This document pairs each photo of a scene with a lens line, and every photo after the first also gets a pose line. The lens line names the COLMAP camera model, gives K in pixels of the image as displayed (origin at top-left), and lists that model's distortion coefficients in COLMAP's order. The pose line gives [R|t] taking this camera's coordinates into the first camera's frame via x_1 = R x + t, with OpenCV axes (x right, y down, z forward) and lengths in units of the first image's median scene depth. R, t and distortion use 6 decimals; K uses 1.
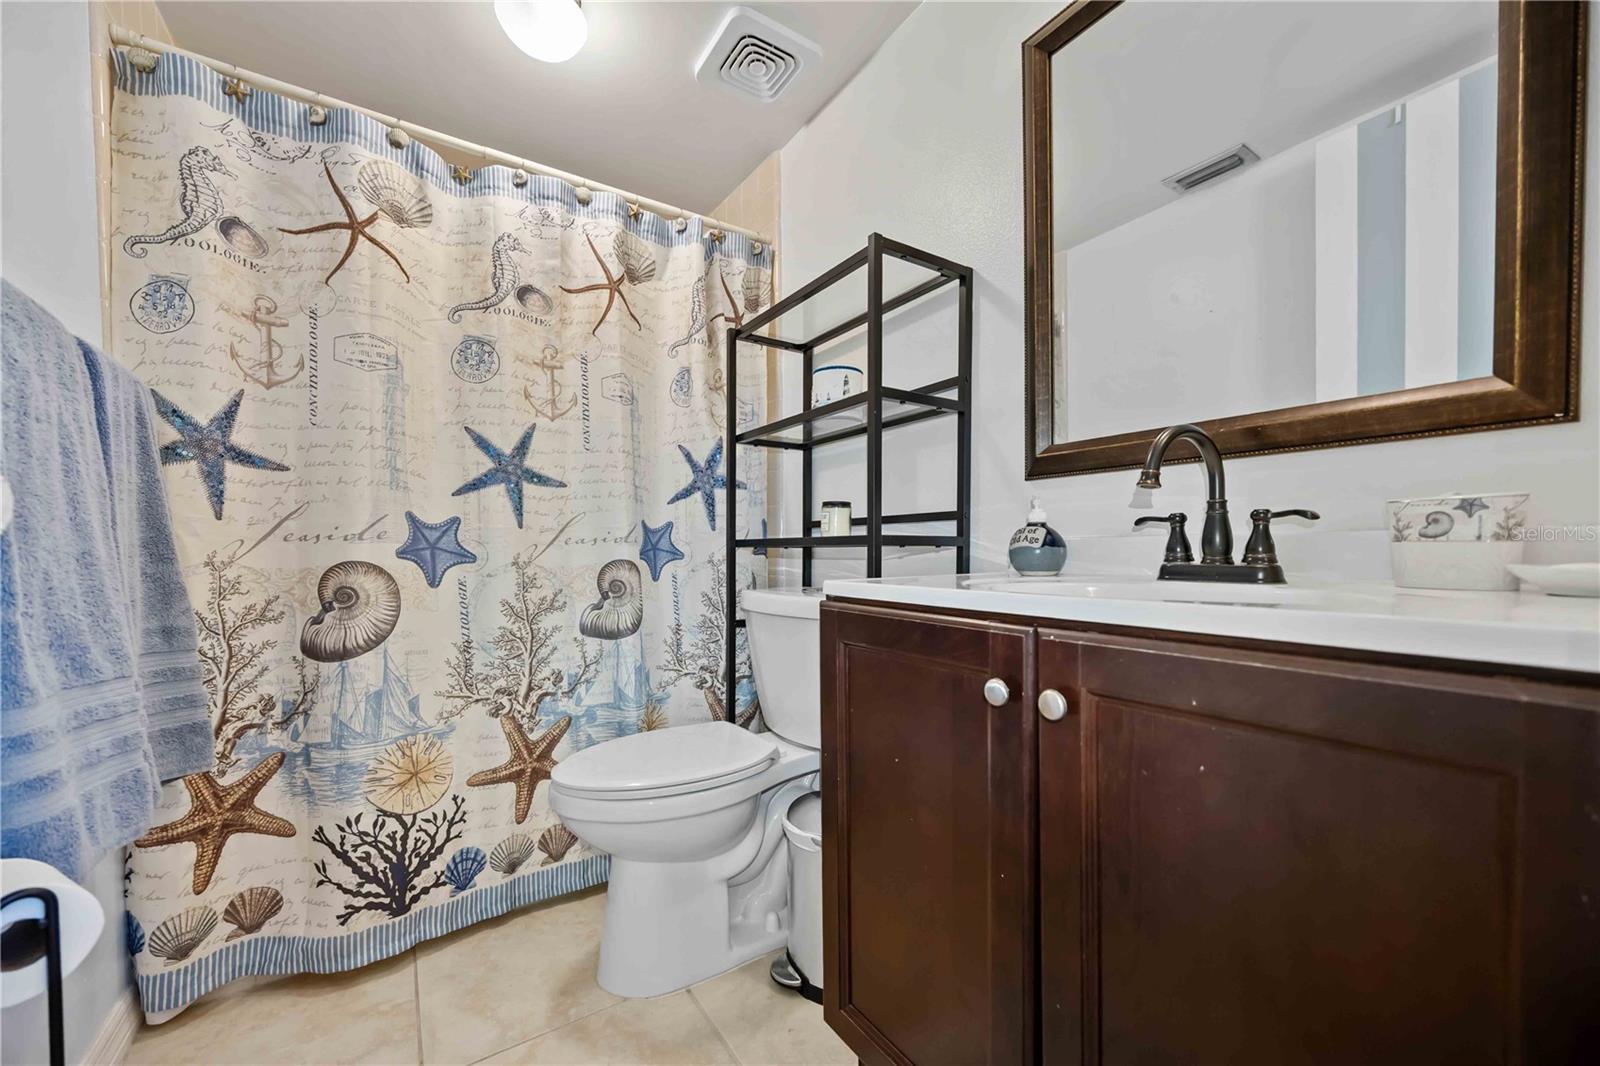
lens RADIAL K [[622.2, 0, 785.6], [0, 622.2, 564.6], [0, 0, 1]] dist [-0.001609, 0.000035]
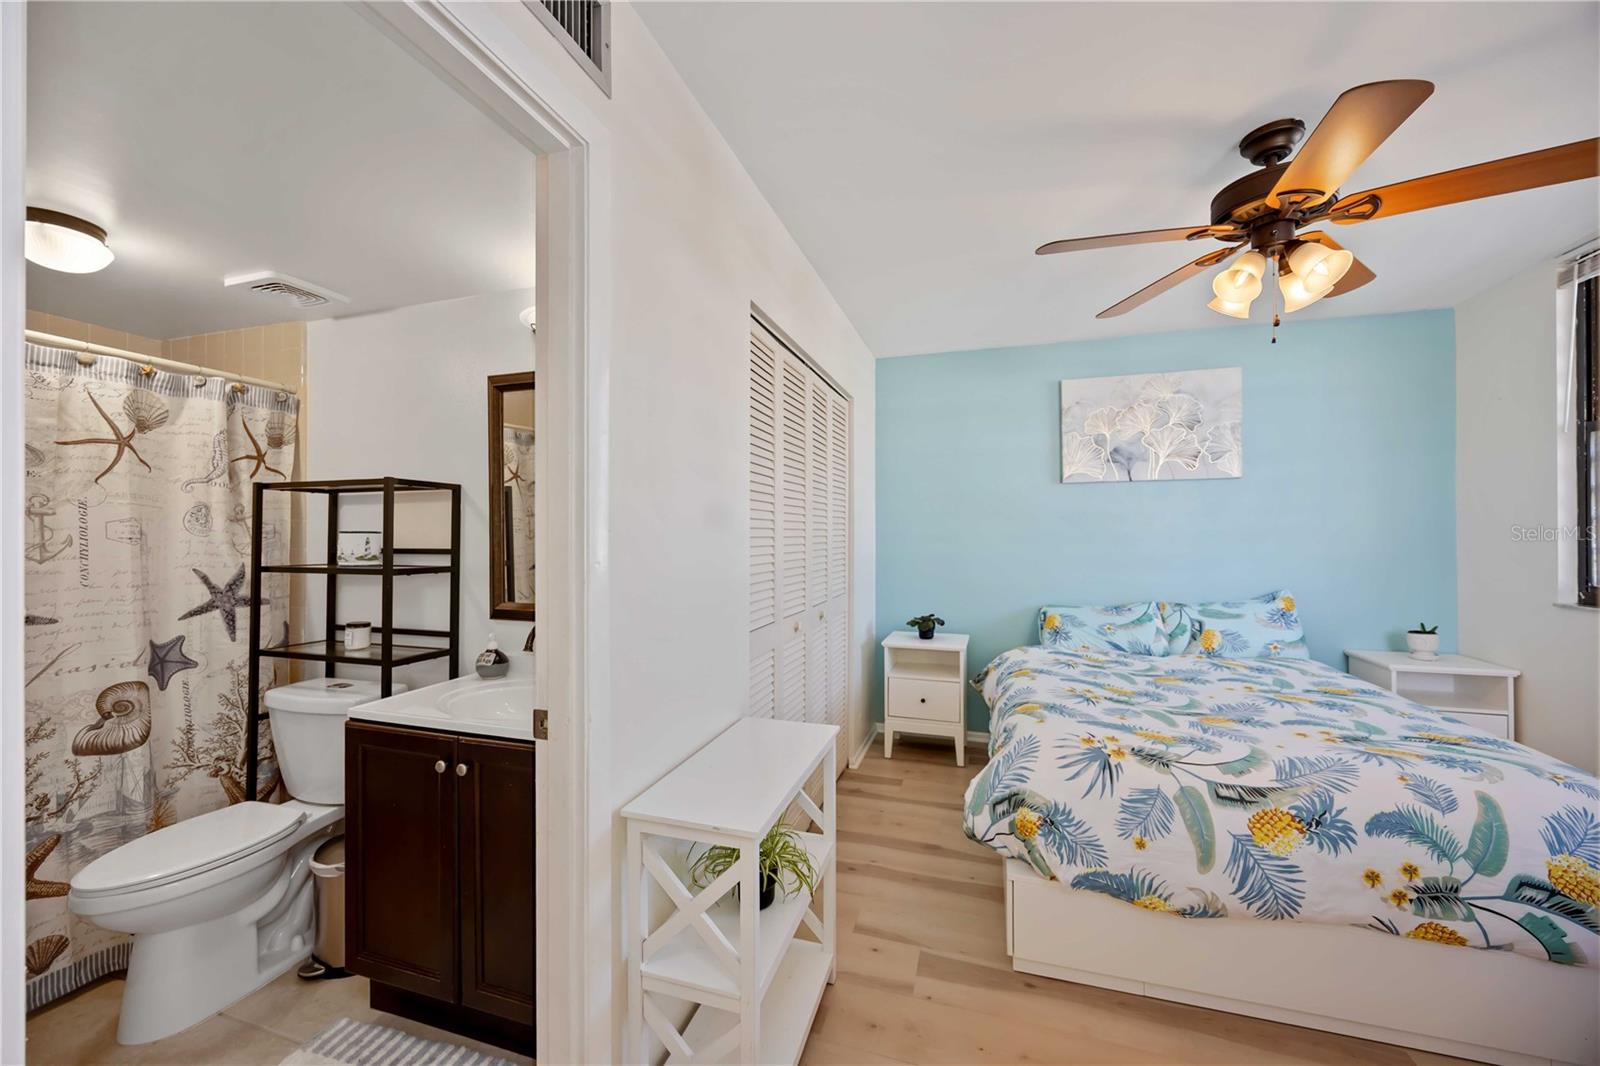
lens RADIAL K [[622.2, 0, 796.8], [0, 622.2, 530.8], [0, 0, 1]] dist [-0.001609, 0.000035]
pose [[0.770007, 0.010404, 0.637951, -0.049893], [0.009199, 0.999582, -0.027405, -0.241697], [-0.637969, 0.026971, 0.769589, -0.664059]]
